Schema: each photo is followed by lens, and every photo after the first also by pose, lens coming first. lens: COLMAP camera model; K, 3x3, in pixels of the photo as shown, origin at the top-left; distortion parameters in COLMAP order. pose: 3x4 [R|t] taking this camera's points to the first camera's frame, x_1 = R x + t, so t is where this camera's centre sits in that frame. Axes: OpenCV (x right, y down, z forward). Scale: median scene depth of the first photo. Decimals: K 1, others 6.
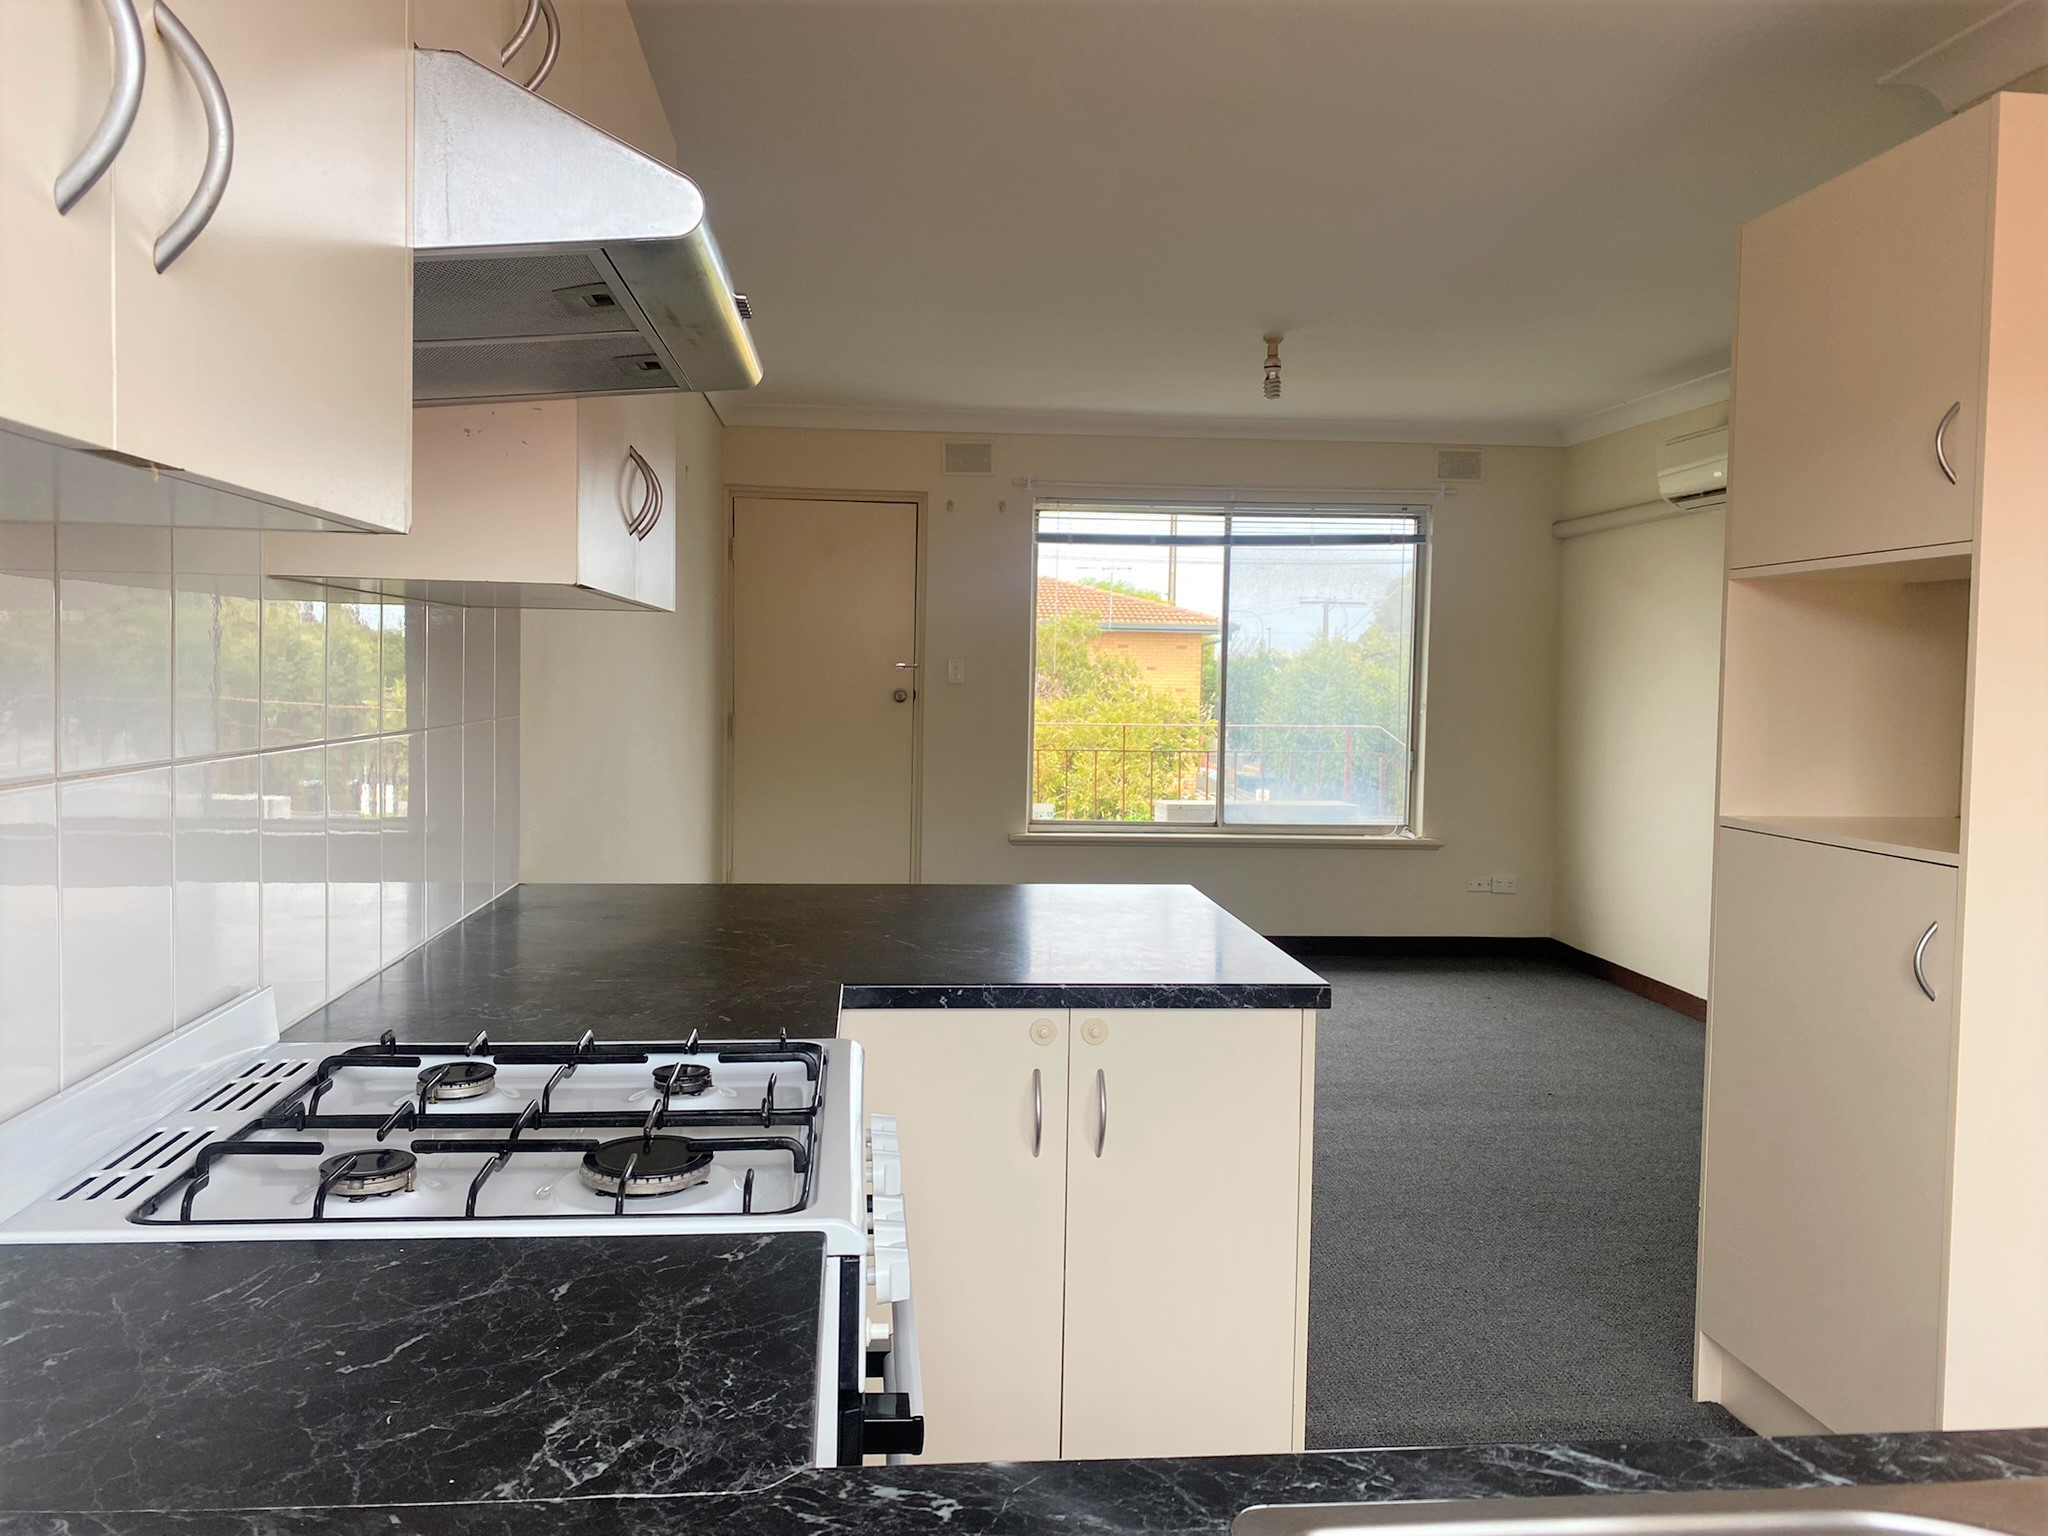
lens RADIAL K [[1552.3, 0, 1024.0], [0, 1552.3, 768.0], [0, 0, 1]] dist [0.004881, 0.002229]
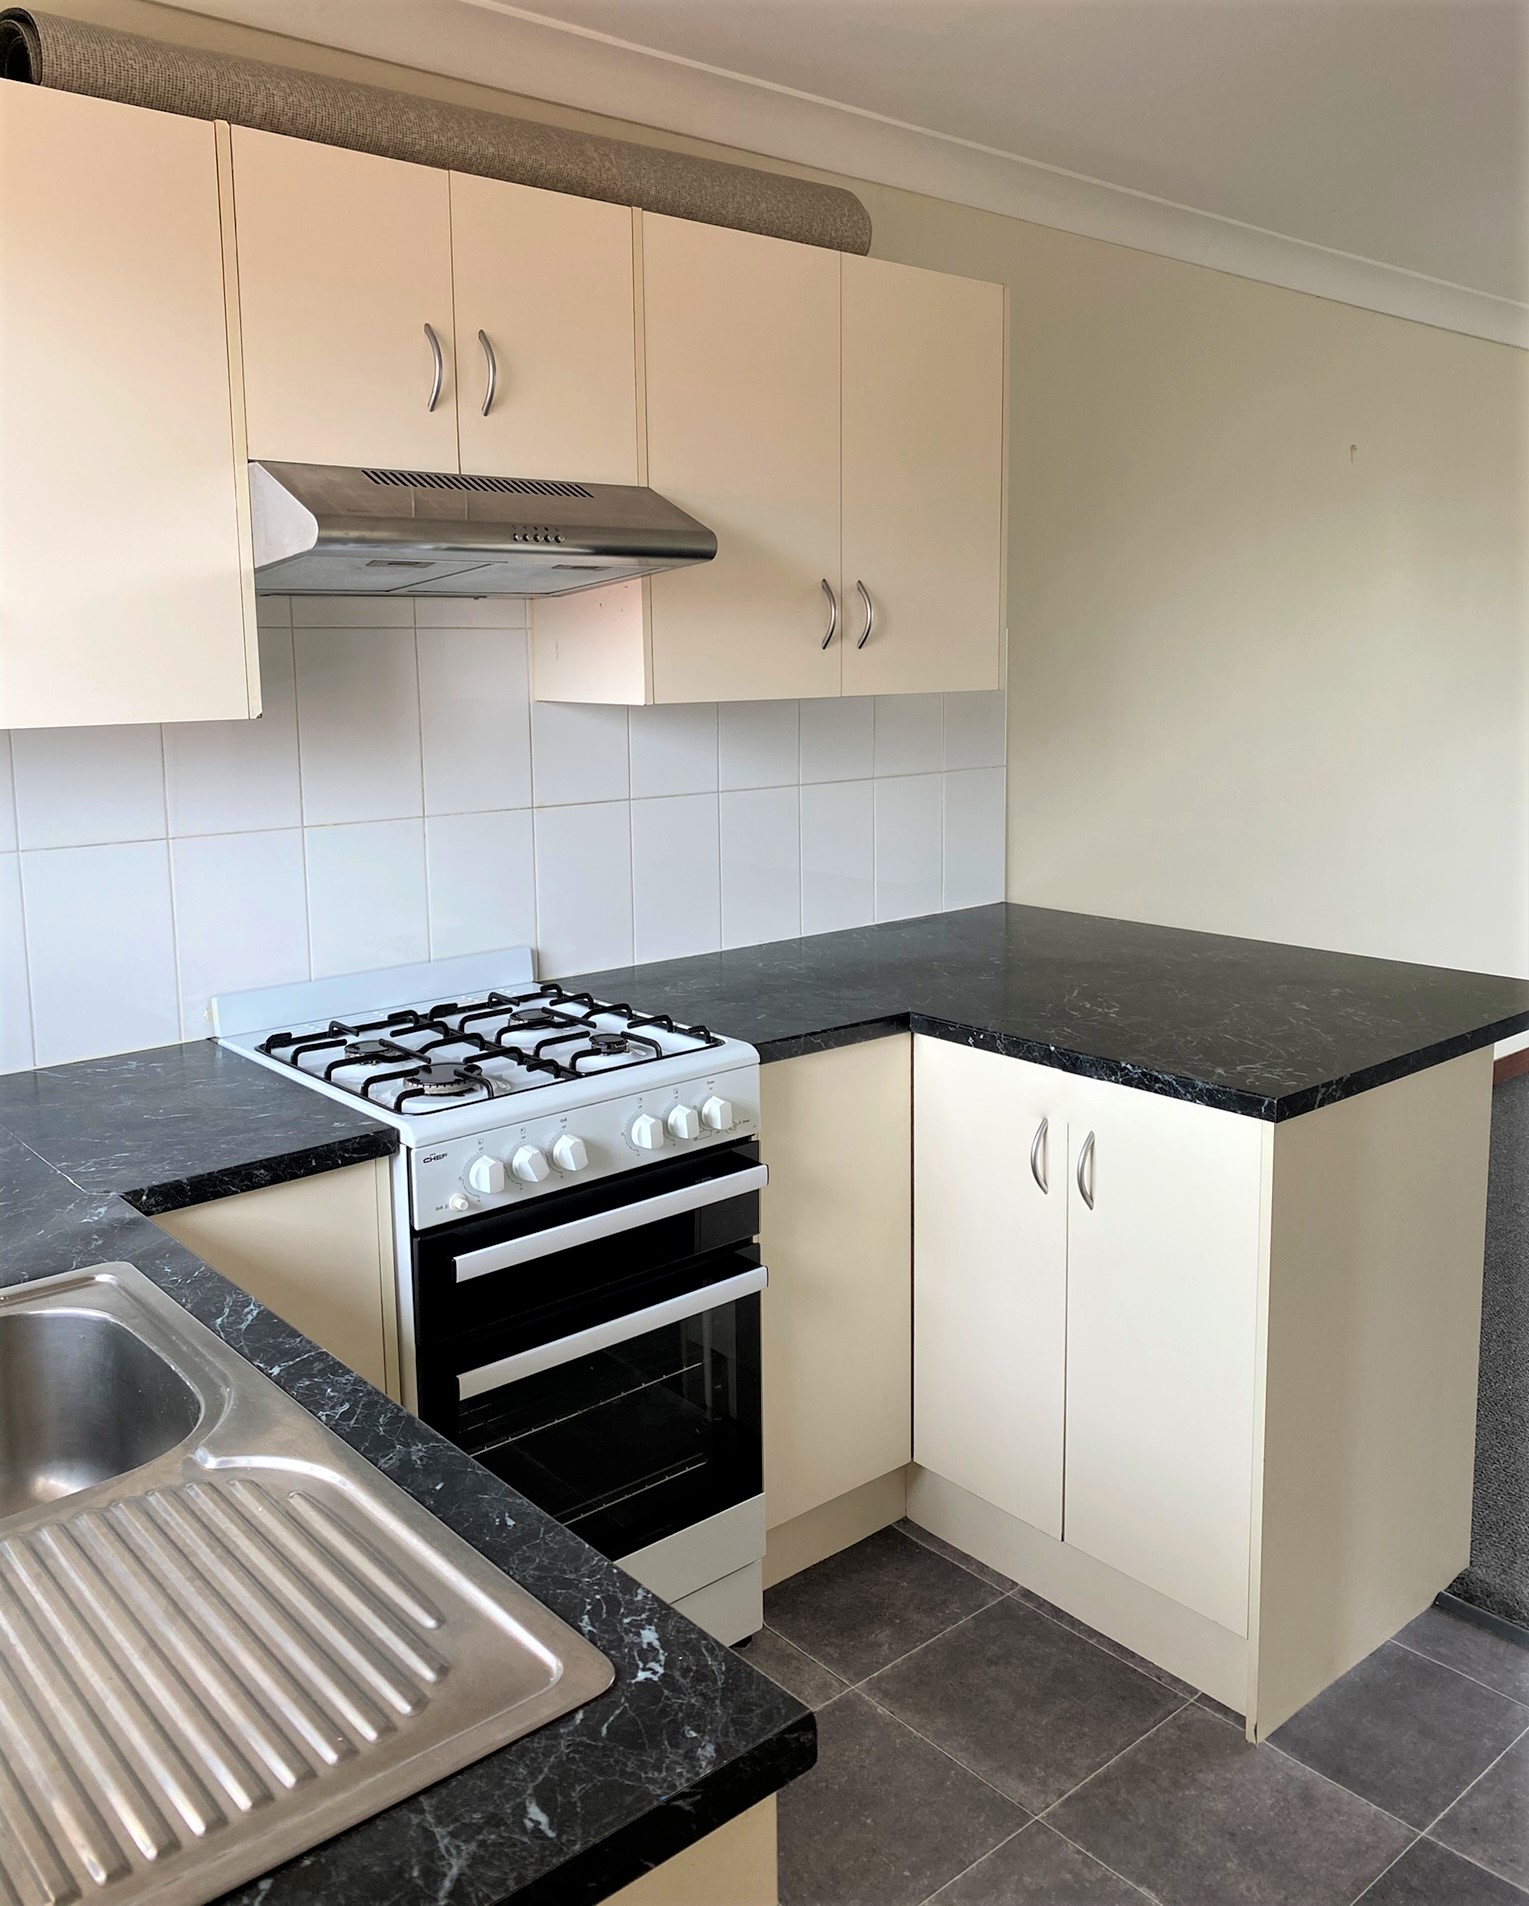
lens RADIAL K [[1593.4, 0, 764.5], [0, 1593.4, 953.0], [0, 0, 1]] dist [-0.003366, -0.011965]
pose [[0.581601, 0.131583, -0.802762, 0.772442], [-0.036198, 0.990040, 0.136055, -0.065455], [0.812669, -0.050071, 0.580571, 0.200209]]
